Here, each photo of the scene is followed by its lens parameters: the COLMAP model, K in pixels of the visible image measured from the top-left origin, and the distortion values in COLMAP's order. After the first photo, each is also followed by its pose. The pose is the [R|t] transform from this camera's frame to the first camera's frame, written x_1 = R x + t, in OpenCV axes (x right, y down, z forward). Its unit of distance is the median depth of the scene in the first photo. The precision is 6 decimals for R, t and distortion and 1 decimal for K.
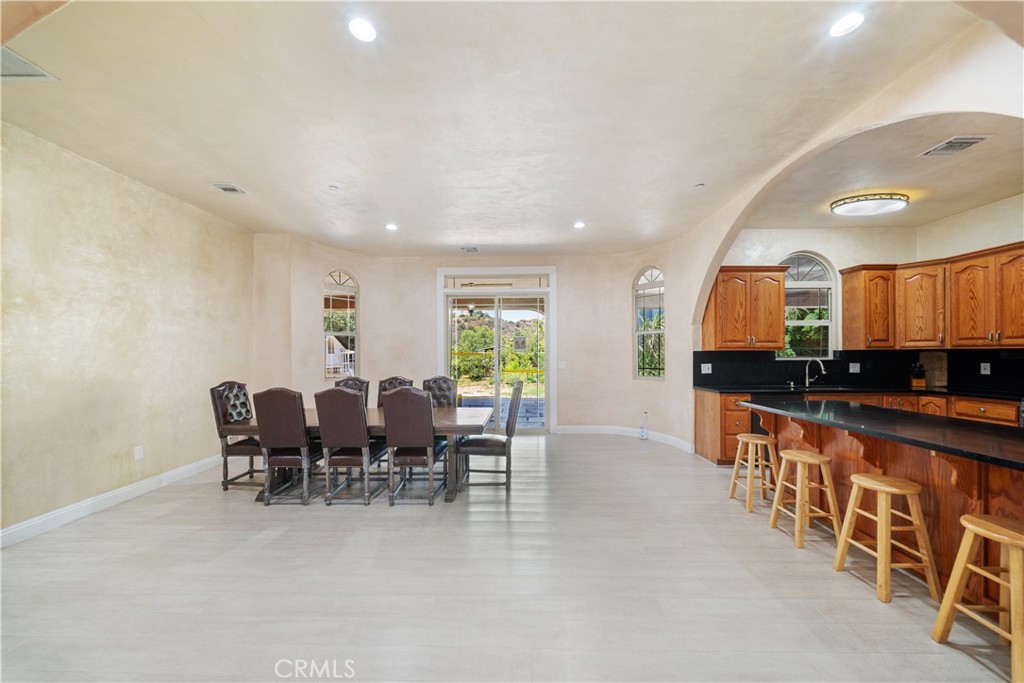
lens RADIAL K [[368.1, 0, 511.8], [0, 368.1, 354.1], [0, 0, 1]] dist [-0.004830, -0.000355]
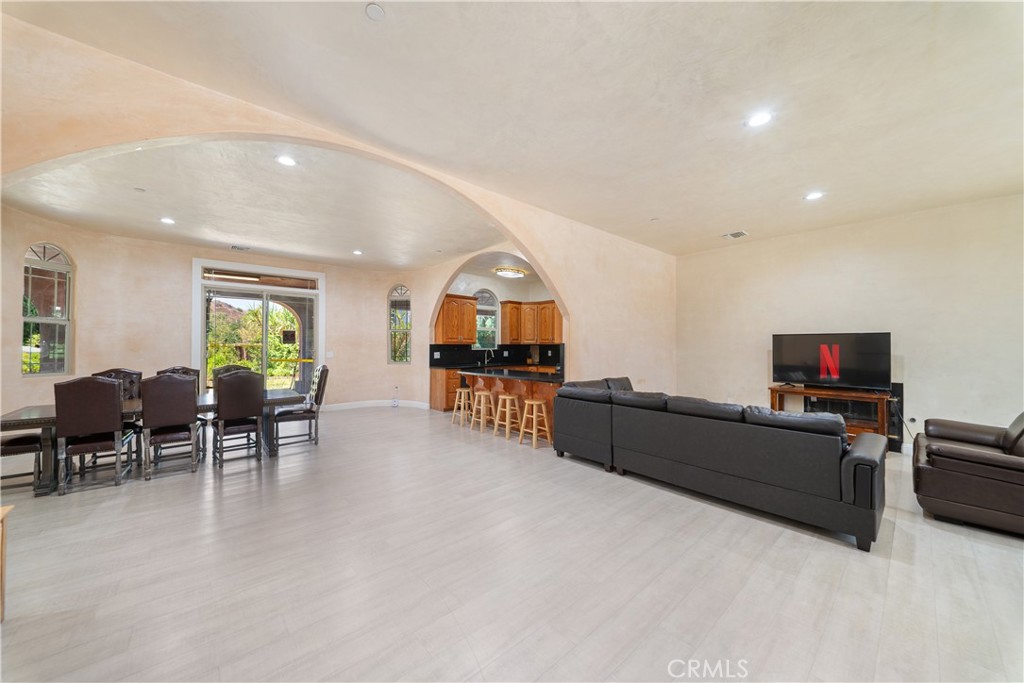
lens RADIAL K [[362.8, 0, 513.8], [0, 362.8, 337.5], [0, 0, 1]] dist [-0.000563, -0.000144]
pose [[0.732811, 0.019974, 0.680139, -0.342171], [-0.002808, 0.999649, -0.026332, 0.002826], [-0.680427, 0.017386, 0.732610, -0.441888]]
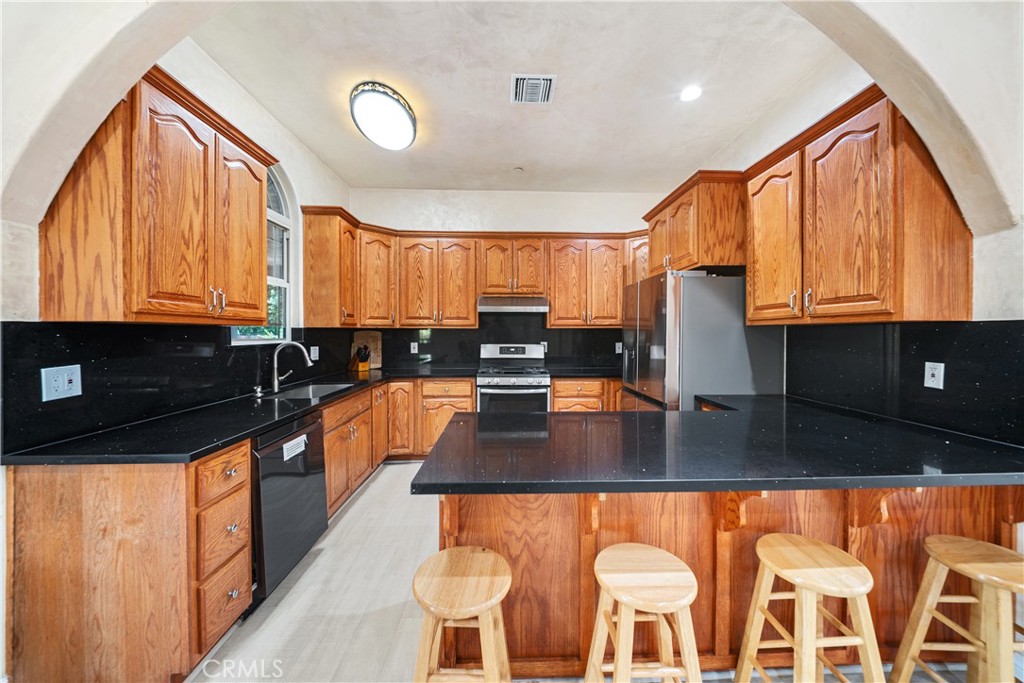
lens RADIAL K [[362.8, 0, 513.8], [0, 362.8, 337.5], [0, 0, 1]] dist [-0.000563, -0.000144]
pose [[-0.063584, -0.008421, 0.997941, 0.242094], [0.000892, 0.999964, 0.008495, 0.001545], [-0.997976, 0.001430, -0.063574, 0.731483]]
